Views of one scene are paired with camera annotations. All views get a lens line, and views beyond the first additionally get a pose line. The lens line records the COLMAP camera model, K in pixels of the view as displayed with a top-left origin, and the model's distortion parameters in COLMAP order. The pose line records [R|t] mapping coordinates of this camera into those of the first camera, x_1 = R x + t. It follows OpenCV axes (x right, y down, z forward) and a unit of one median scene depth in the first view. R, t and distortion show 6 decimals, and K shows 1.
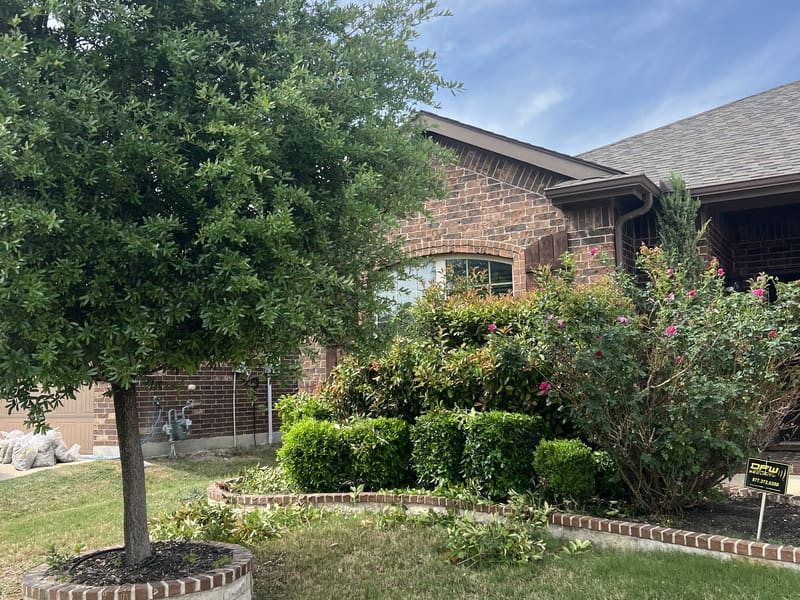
lens RADIAL K [[806.7, 0, 395.0], [0, 806.7, 301.1], [0, 0, 1]] dist [0.118007, -0.256819]
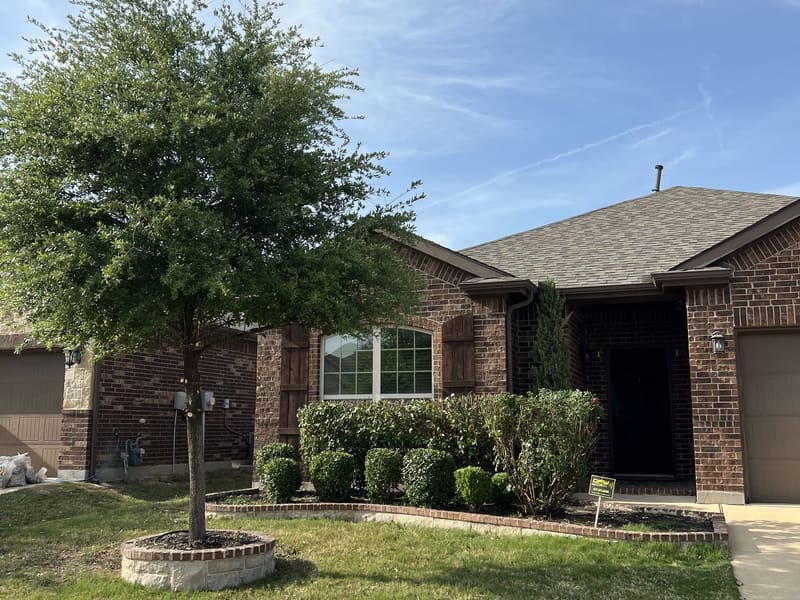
lens RADIAL K [[806.7, 0, 395.0], [0, 806.7, 301.1], [0, 0, 1]] dist [0.118007, -0.256819]
pose [[0.986119, 0.050112, 0.158298, -0.115676], [-0.042100, 0.997676, -0.053572, -0.023432], [-0.160615, 0.046164, 0.985937, -0.282389]]
